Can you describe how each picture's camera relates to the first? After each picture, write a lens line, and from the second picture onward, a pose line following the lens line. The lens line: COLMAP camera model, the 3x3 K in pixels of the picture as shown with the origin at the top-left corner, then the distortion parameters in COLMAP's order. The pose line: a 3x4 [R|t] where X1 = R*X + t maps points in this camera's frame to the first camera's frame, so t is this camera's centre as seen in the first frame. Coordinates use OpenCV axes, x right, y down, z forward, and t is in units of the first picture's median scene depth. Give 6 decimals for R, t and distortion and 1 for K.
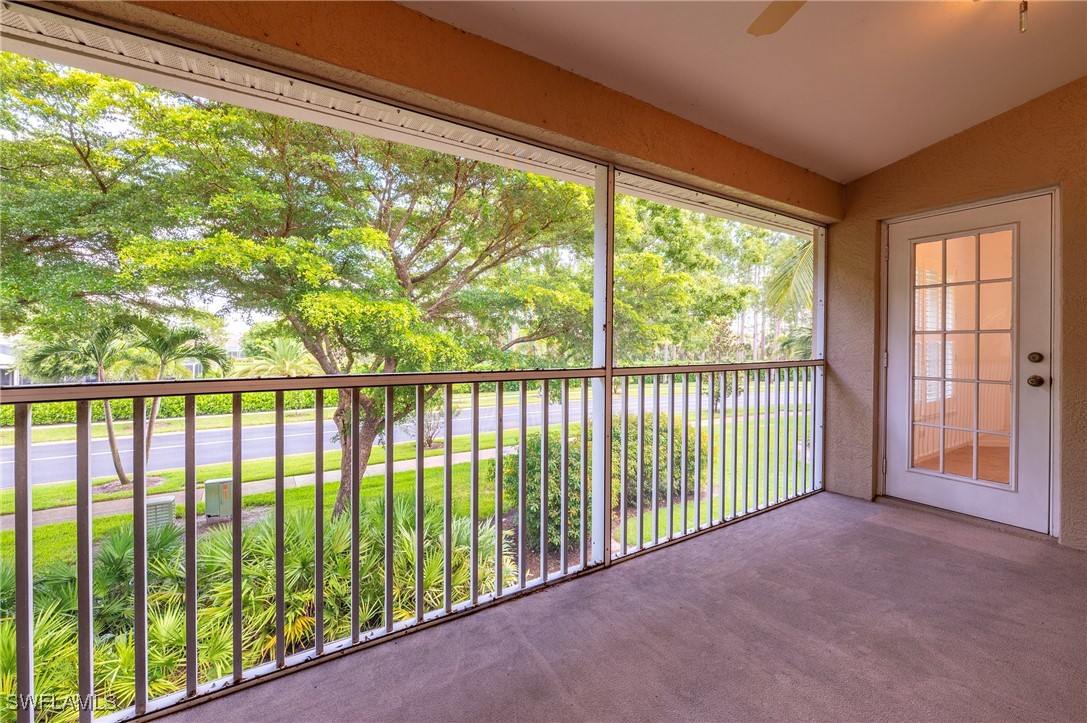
lens RADIAL K [[431.9, 0, 526.6], [0, 431.9, 341.6], [0, 0, 1]] dist [-0.005591, -0.001255]
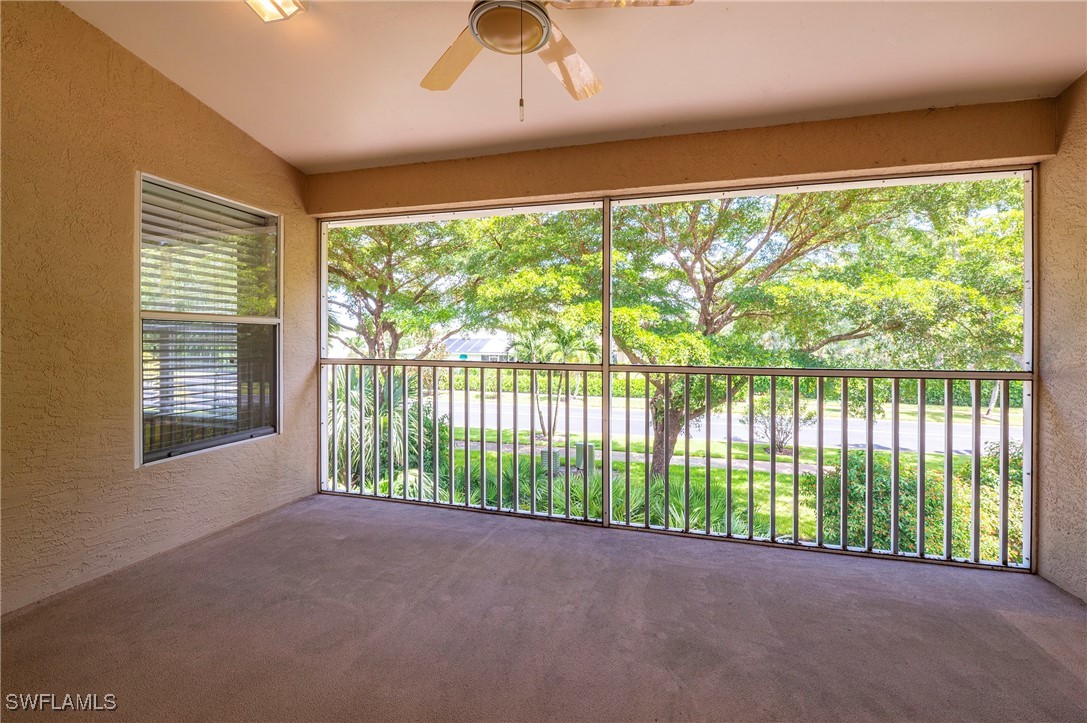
lens RADIAL K [[431.9, 0, 561.6], [0, 431.9, 339.4], [0, 0, 1]] dist [-0.005591, -0.001255]
pose [[0.699792, 0.003039, -0.714340, 0.876569], [-0.002792, 0.999995, 0.001518, -0.009100], [0.714341, 0.000932, 0.699797, 0.051077]]
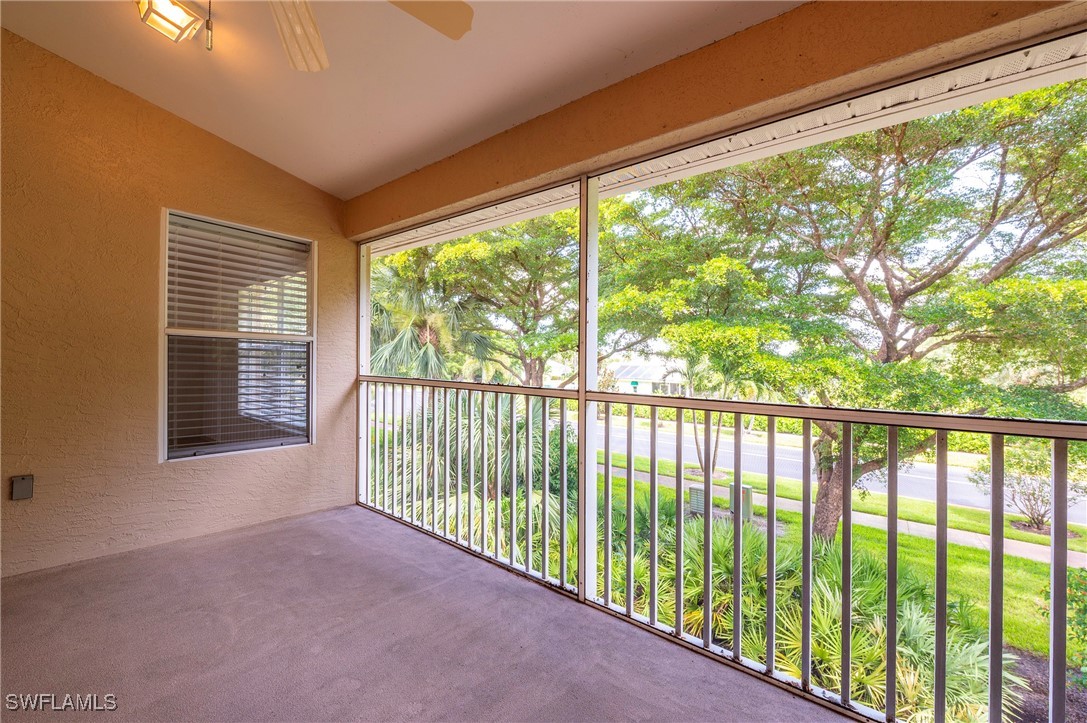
lens RADIAL K [[431.9, 0, 568.4], [0, 431.9, 363.7], [0, 0, 1]] dist [-0.005591, -0.001255]
pose [[0.369693, 0.007134, -0.929126, 0.948434], [-0.019680, 0.999806, -0.000154, 0.002286], [0.928945, 0.018342, 0.369762, 0.557305]]
